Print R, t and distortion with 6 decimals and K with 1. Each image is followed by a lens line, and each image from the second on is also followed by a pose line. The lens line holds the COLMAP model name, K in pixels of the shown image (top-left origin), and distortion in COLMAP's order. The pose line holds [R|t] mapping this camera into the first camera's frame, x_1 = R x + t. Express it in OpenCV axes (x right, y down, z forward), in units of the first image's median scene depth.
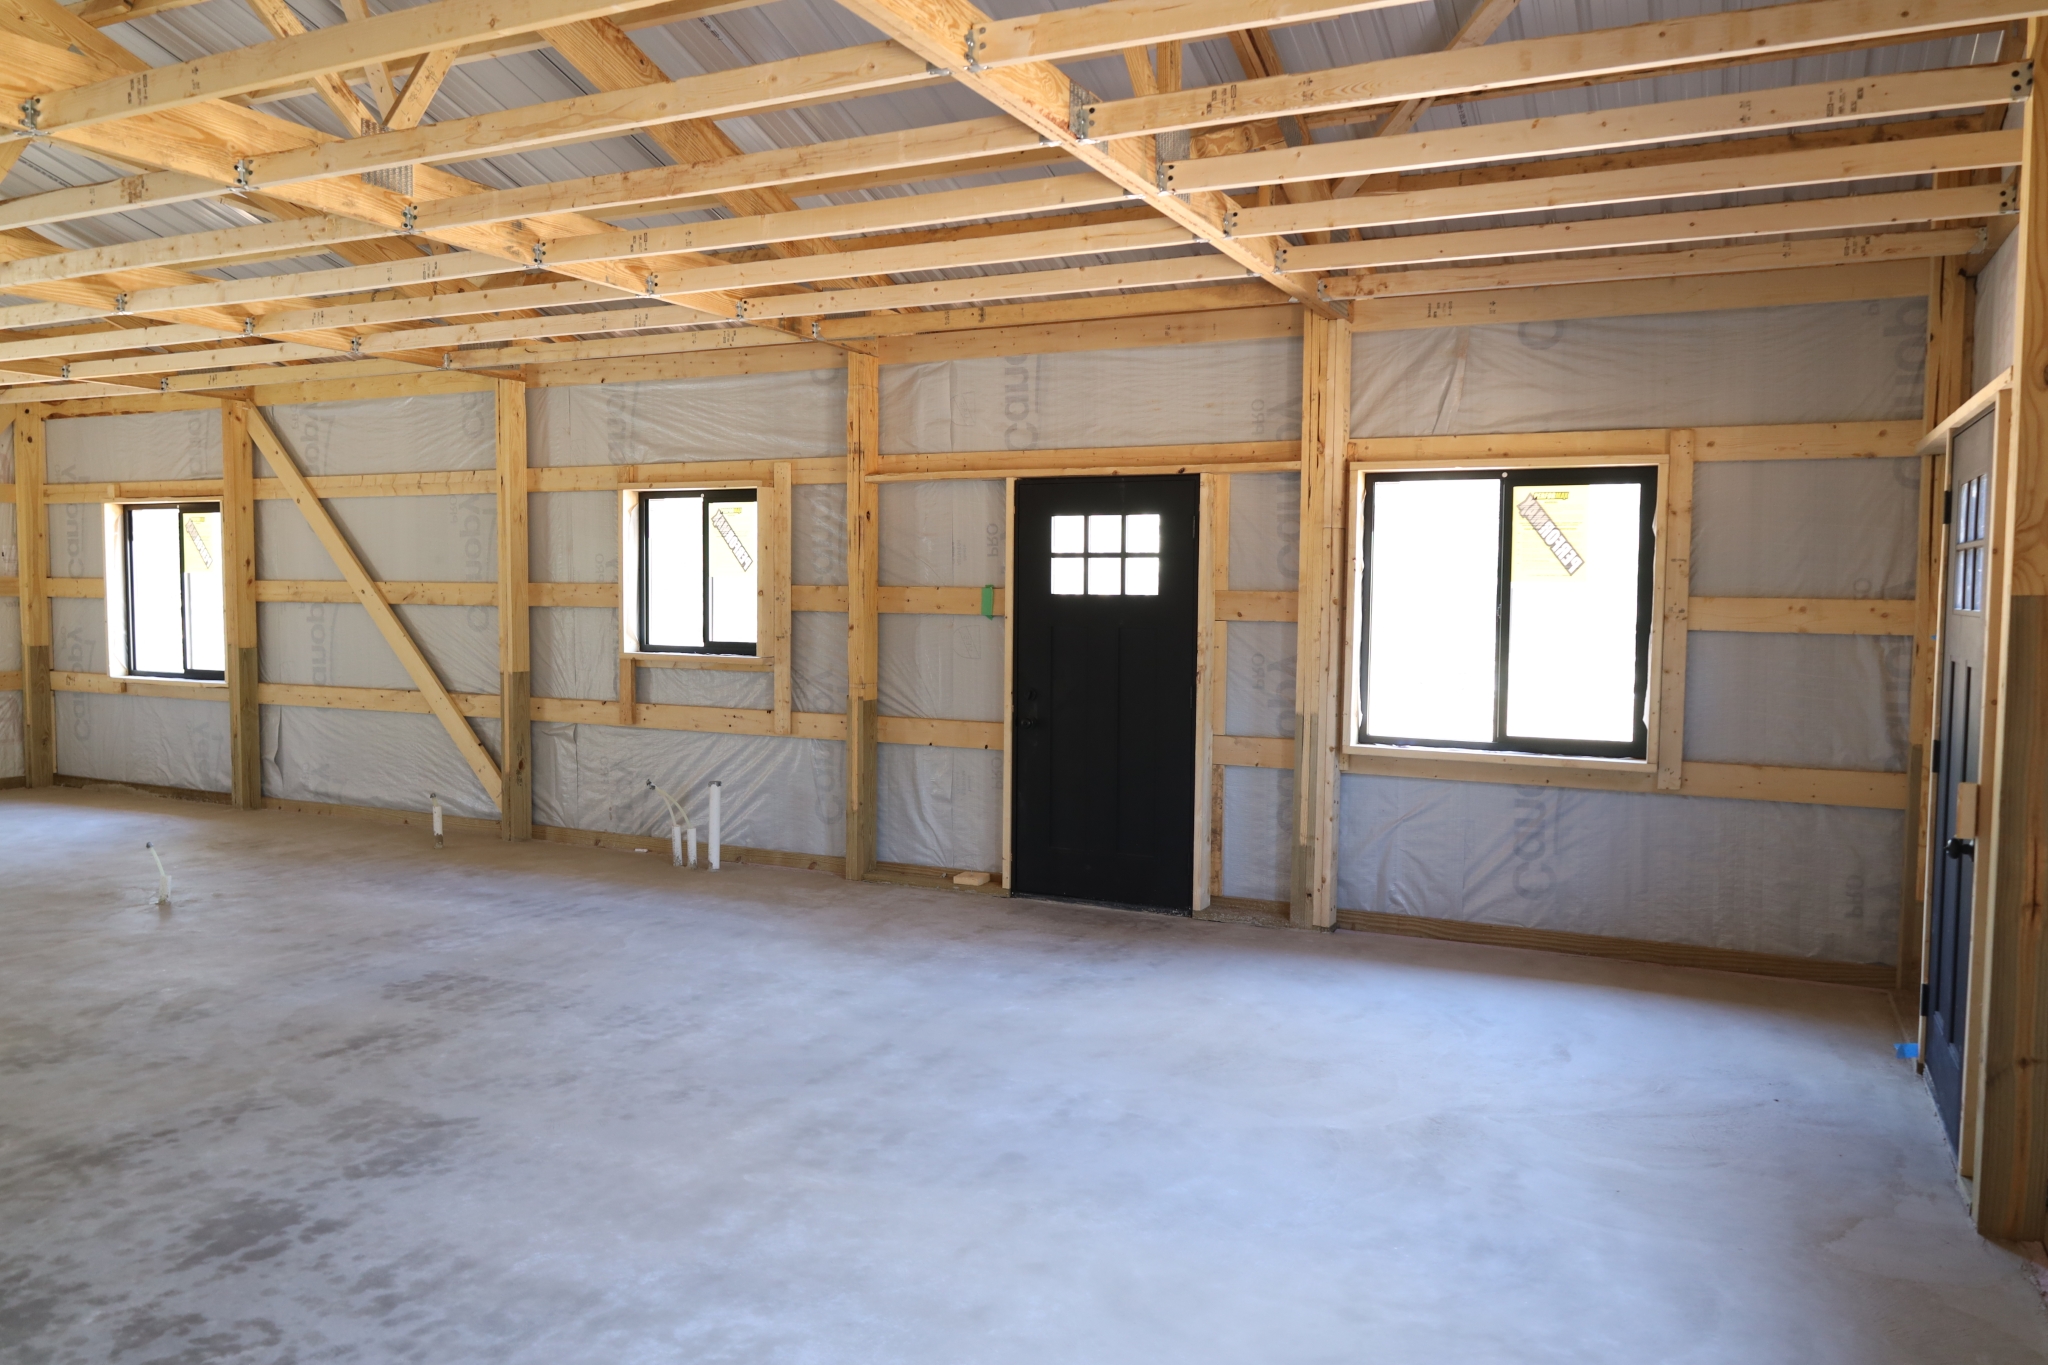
lens RADIAL K [[1473.2, 0, 1027.5], [0, 1473.2, 687.3], [0, 0, 1]] dist [-0.001312, -0.002111]
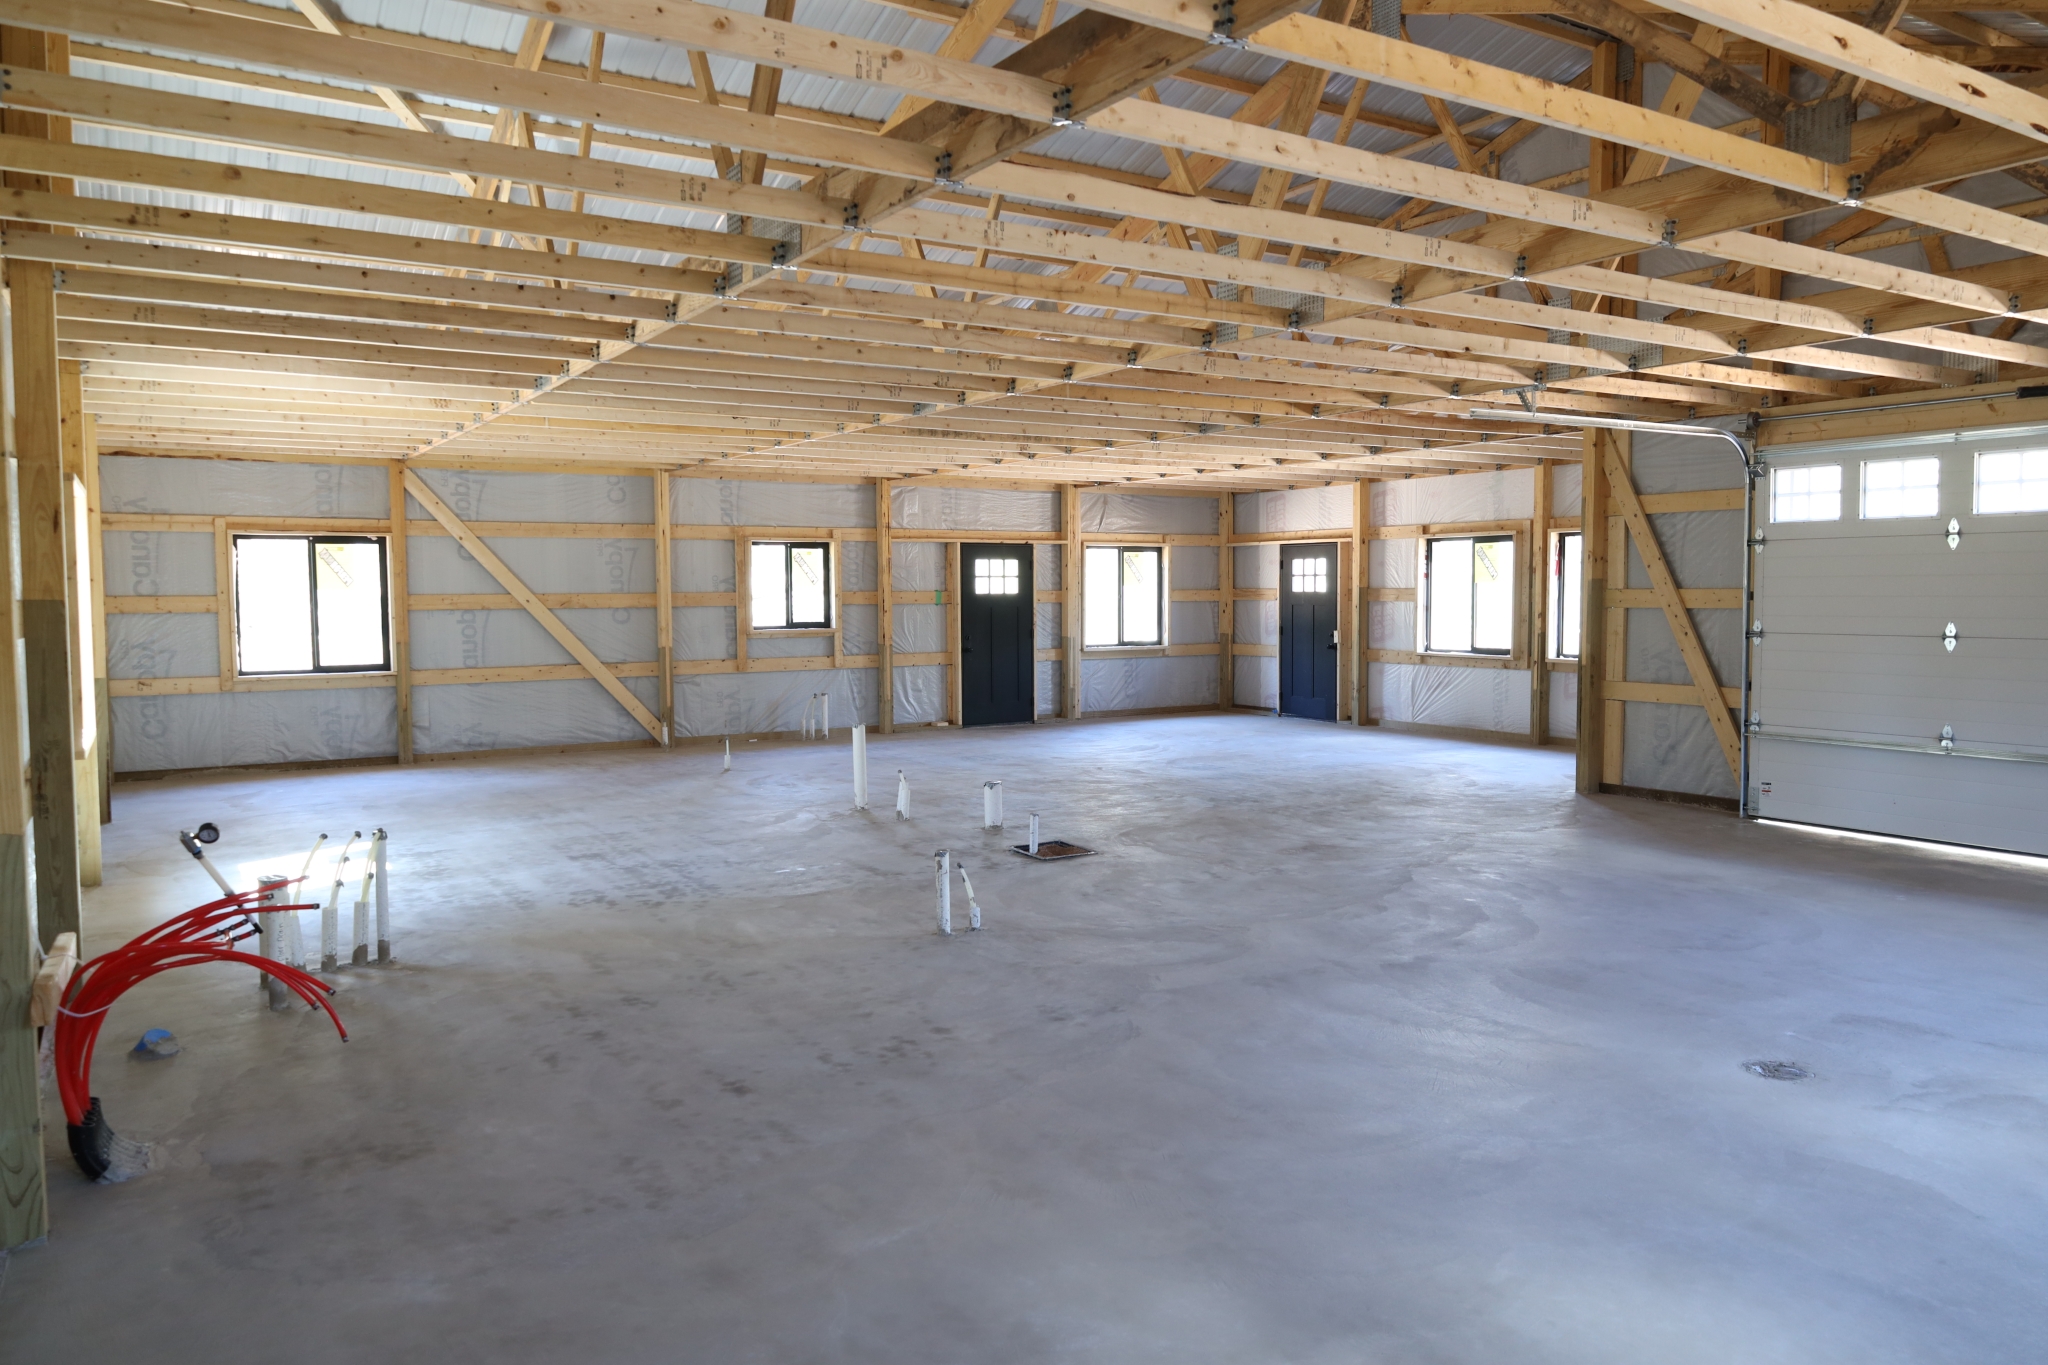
lens RADIAL K [[1404.7, 0, 1028.6], [0, 1404.7, 684.2], [0, 0, 1]] dist [-0.011523, 0.005819]
pose [[0.531979, -0.070060, 0.843854, -2.329328], [0.069080, 0.996840, 0.039213, -0.002822], [-0.843935, 0.037433, 0.535137, -0.310126]]
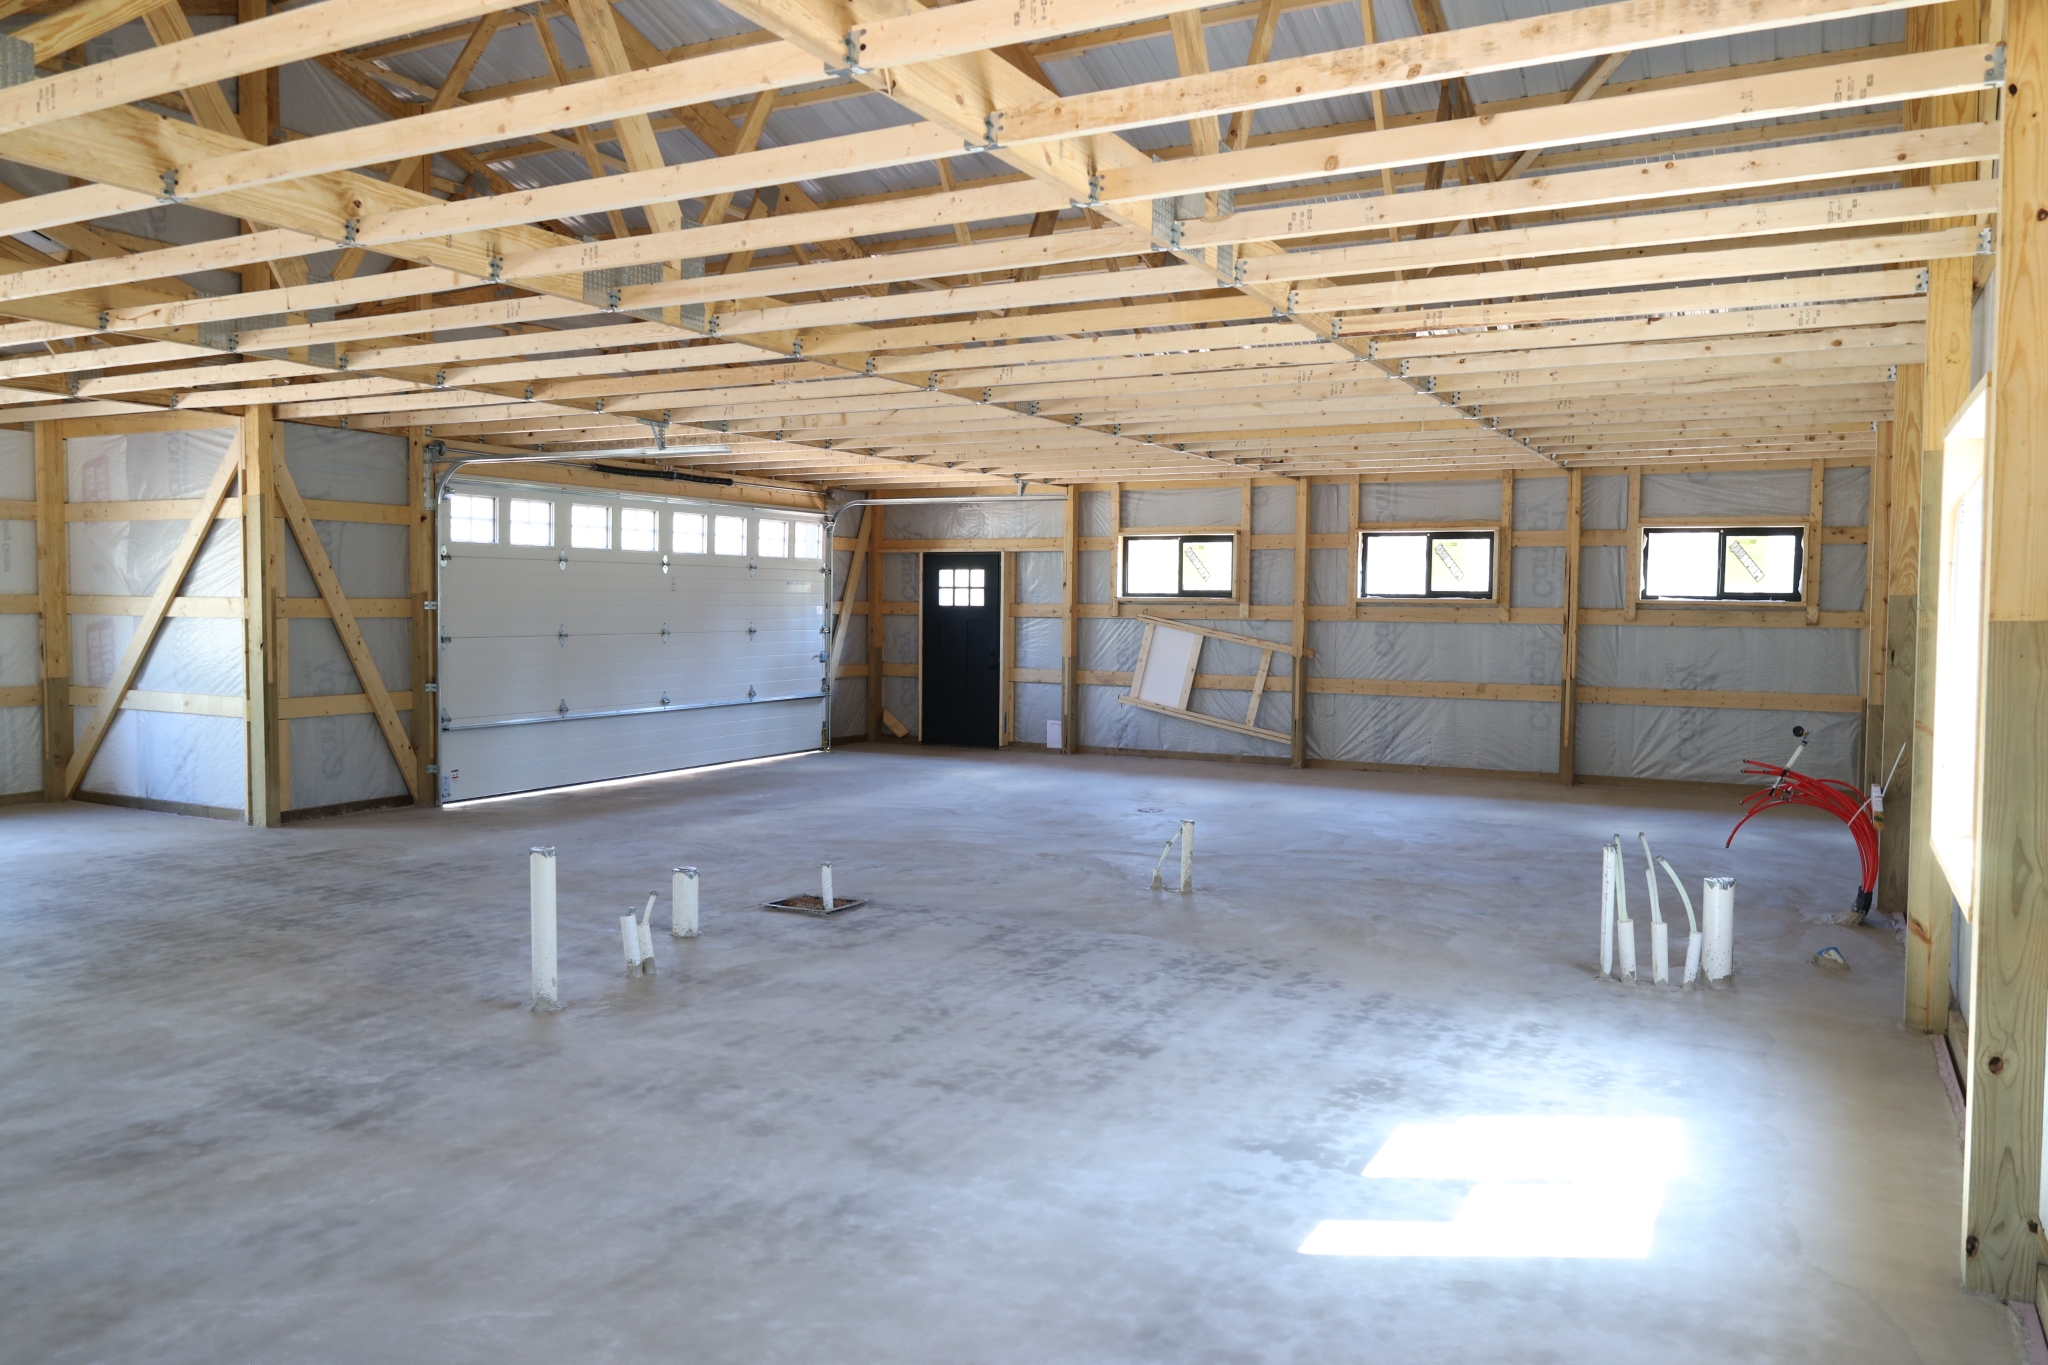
lens RADIAL K [[1473.2, 0, 1031.0], [0, 1473.2, 684.9], [0, 0, 1]] dist [-0.001312, -0.002111]
pose [[-0.999175, -0.023219, 0.033305, -1.302892], [-0.018896, 0.992014, 0.124700, -0.137086], [-0.035934, 0.123968, -0.991635, 1.780434]]
